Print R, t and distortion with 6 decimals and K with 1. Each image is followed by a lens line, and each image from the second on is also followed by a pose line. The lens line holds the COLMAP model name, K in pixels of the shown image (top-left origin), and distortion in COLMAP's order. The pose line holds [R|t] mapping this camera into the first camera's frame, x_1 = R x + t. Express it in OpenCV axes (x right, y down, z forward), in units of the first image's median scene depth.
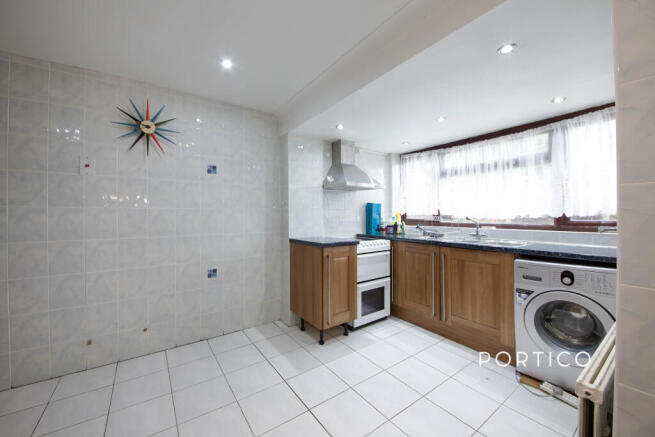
lens RADIAL K [[268.1, 0, 326.4], [0, 268.1, 208.8], [0, 0, 1]] dist [-0.000761, -0.000164]
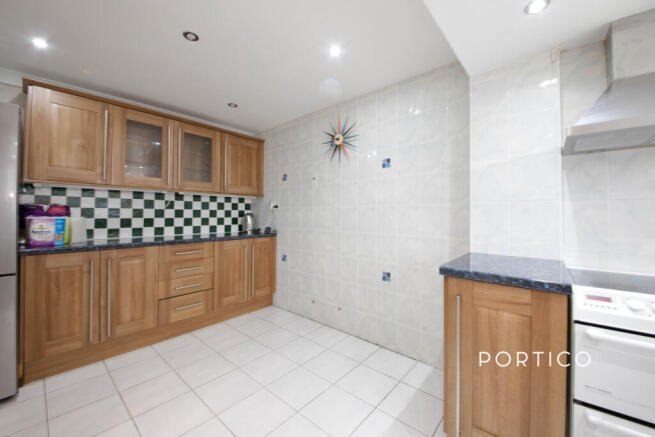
lens RADIAL K [[257.4, 0, 327.5], [0, 257.4, 205.1], [0, 0, 1]] dist [0.001009, -0.000096]
pose [[0.218281, -0.027337, -0.975503, 0.405402], [0.020790, 0.999511, -0.023357, 0.014291], [0.975664, -0.015182, 0.218743, 0.641779]]
